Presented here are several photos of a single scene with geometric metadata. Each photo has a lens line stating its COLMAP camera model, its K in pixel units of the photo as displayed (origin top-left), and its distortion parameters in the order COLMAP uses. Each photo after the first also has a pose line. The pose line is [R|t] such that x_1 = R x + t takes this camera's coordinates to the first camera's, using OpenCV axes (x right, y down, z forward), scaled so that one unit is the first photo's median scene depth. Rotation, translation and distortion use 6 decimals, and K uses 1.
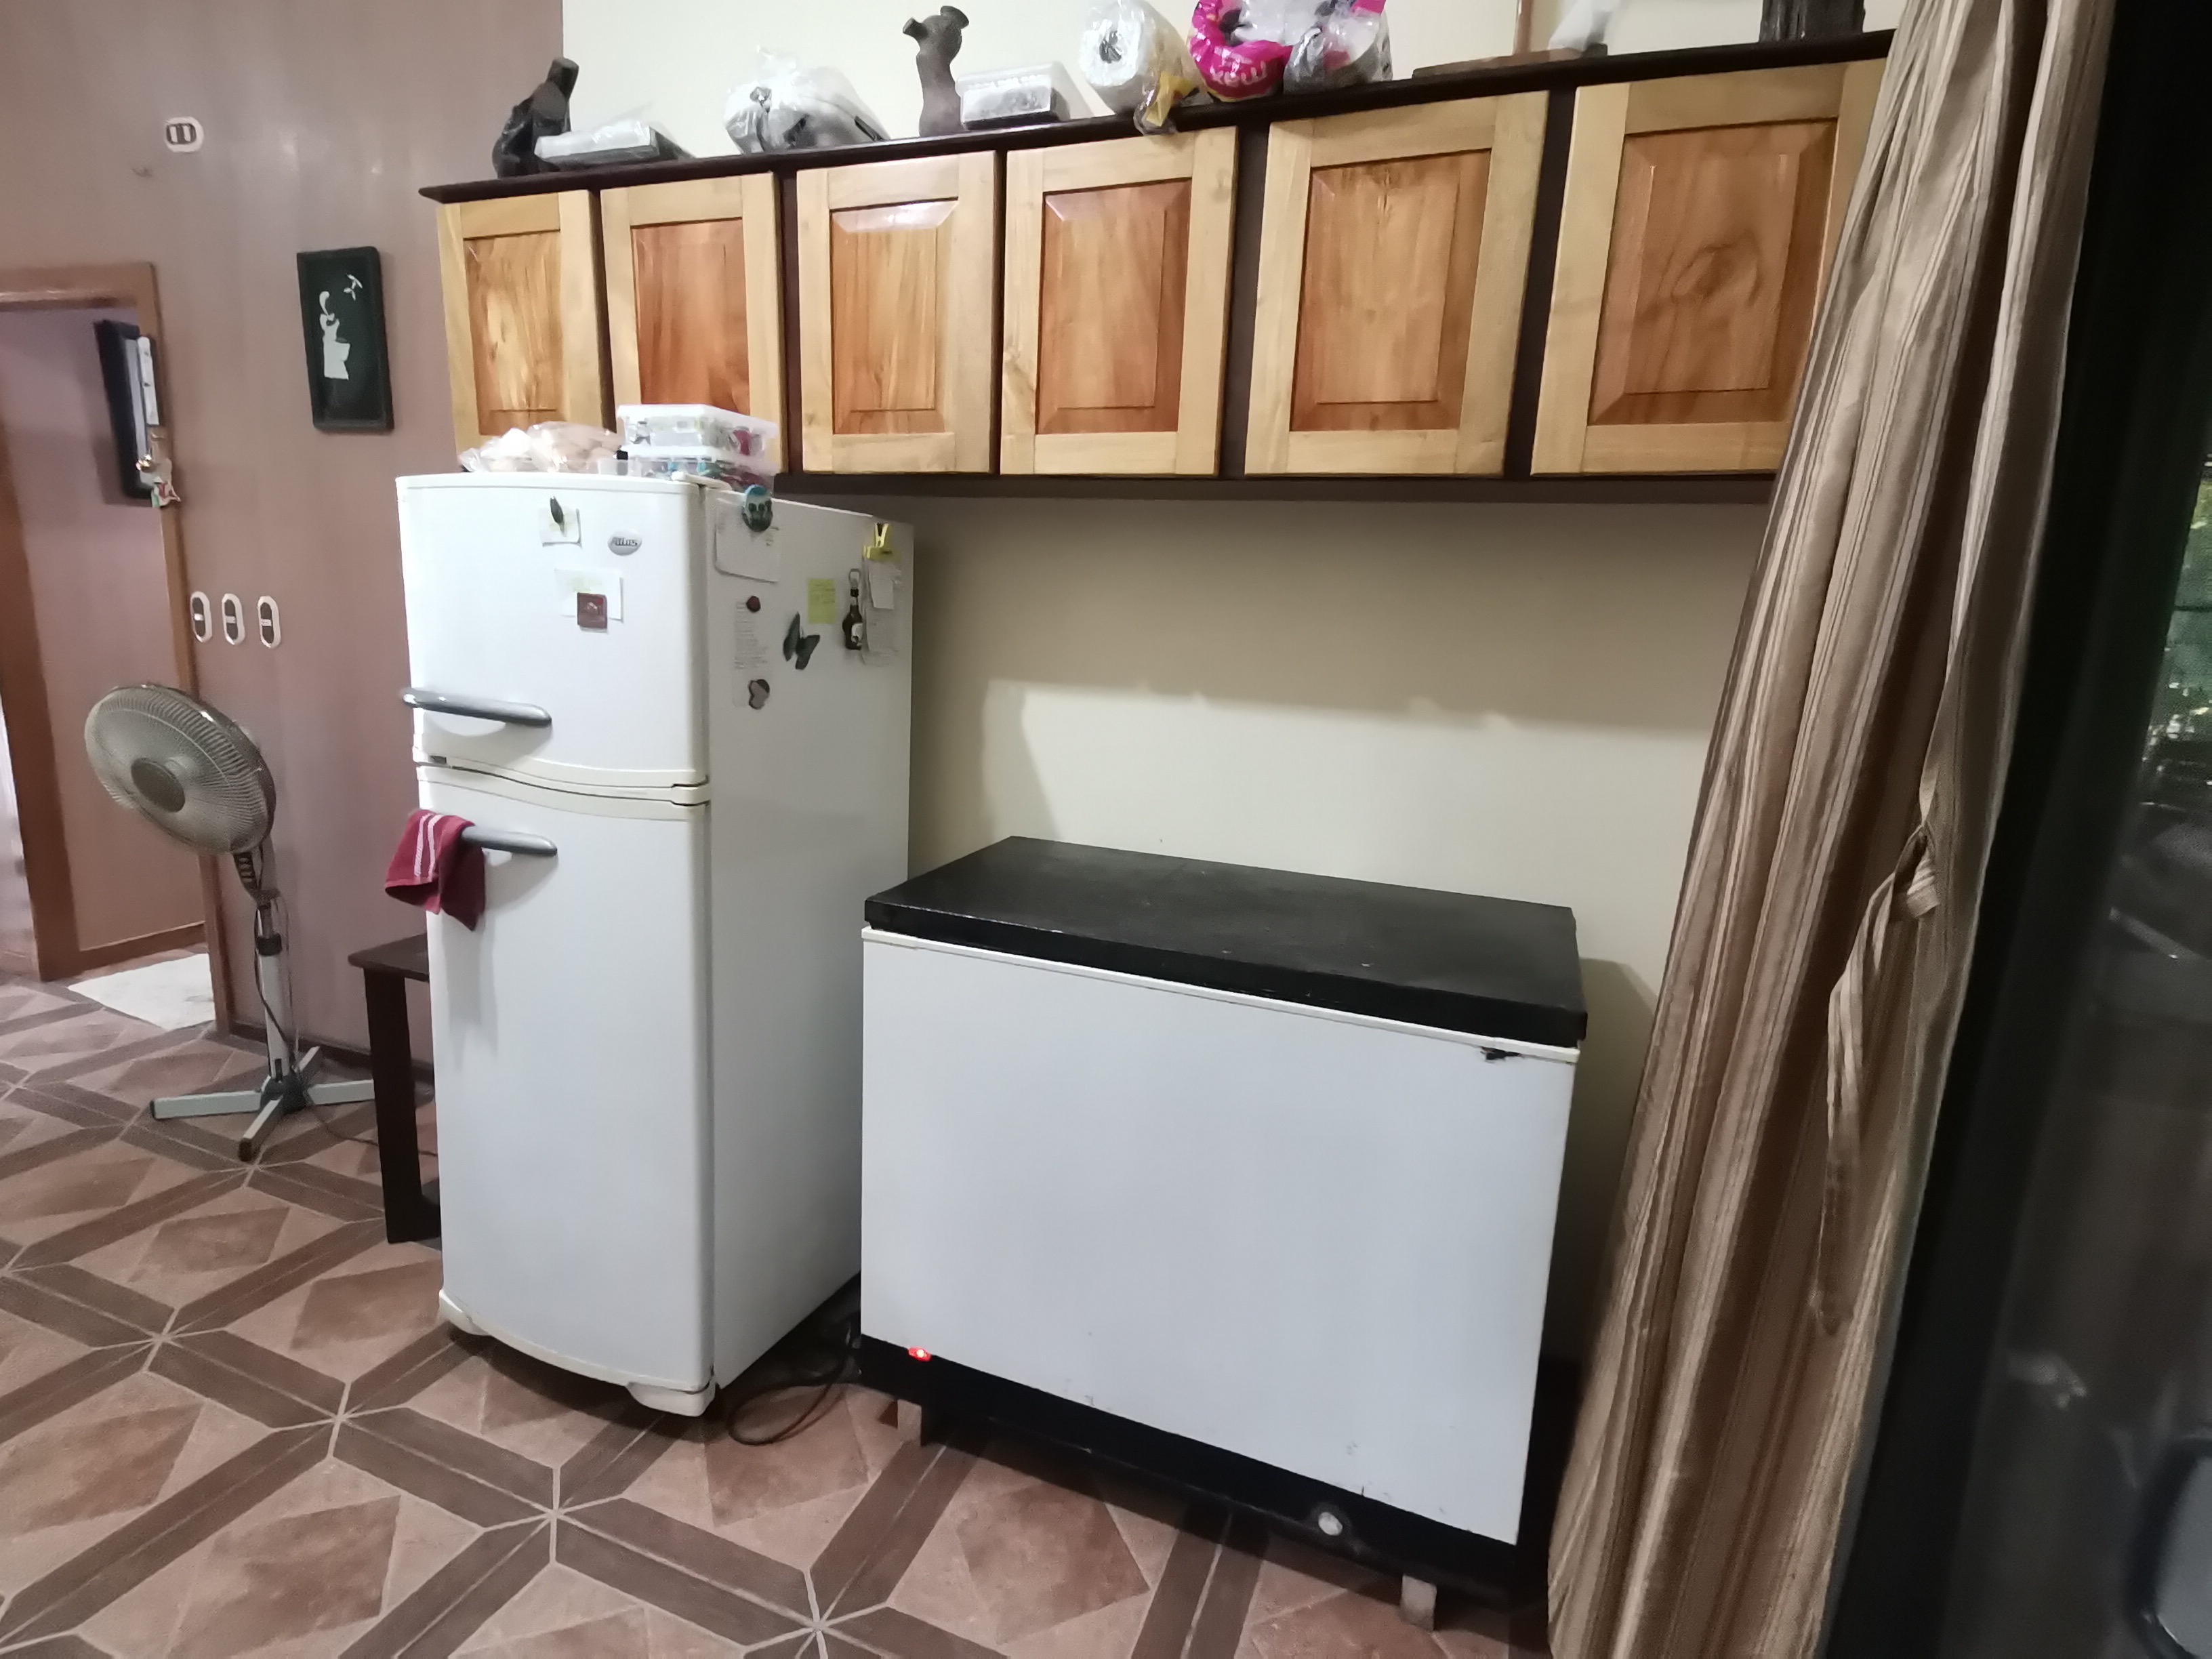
lens RADIAL K [[1125.2, 0, 1078.3], [0, 1125.2, 832.7], [0, 0, 1]] dist [0.039023, -0.033952]
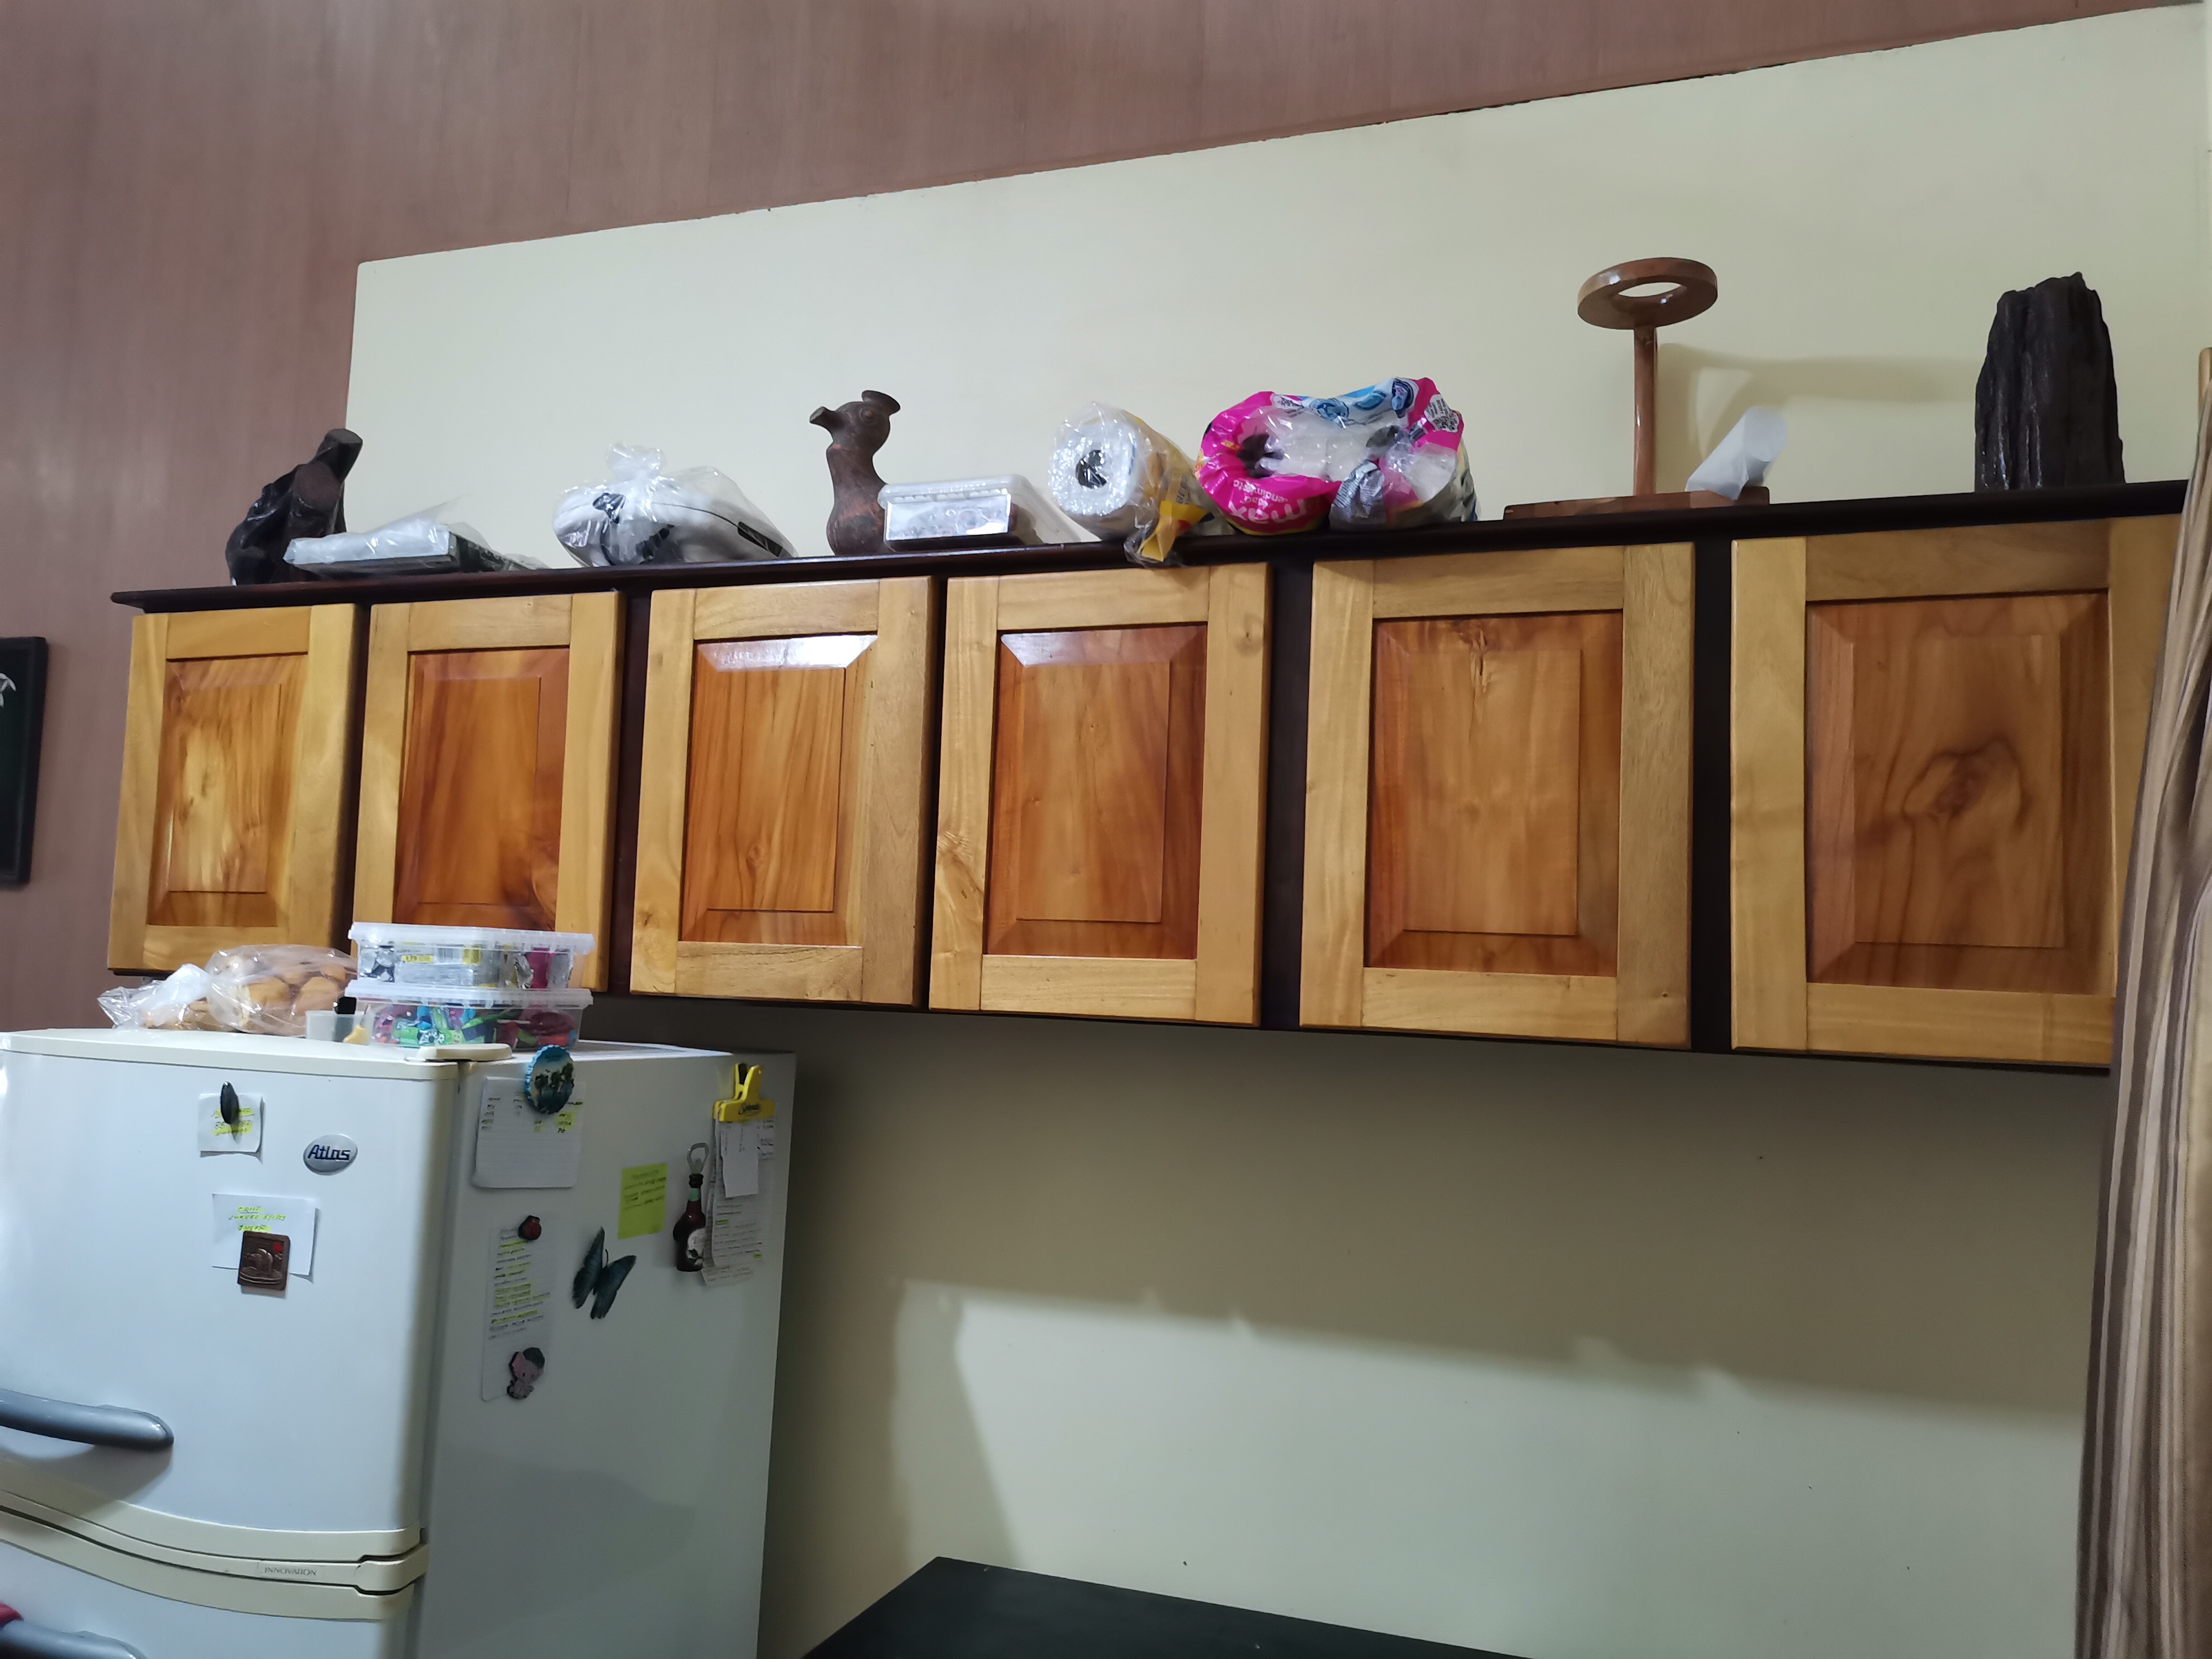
lens RADIAL K [[1696.7, 0, 1106.0], [0, 1696.7, 829.5], [0, 0, 1]] dist [0.004092, -0.004394]
pose [[0.999487, -0.000766, 0.032008, 0.002362], [0.010272, 0.954532, -0.297932, -0.125728], [-0.030325, 0.298108, 0.954050, 0.024517]]
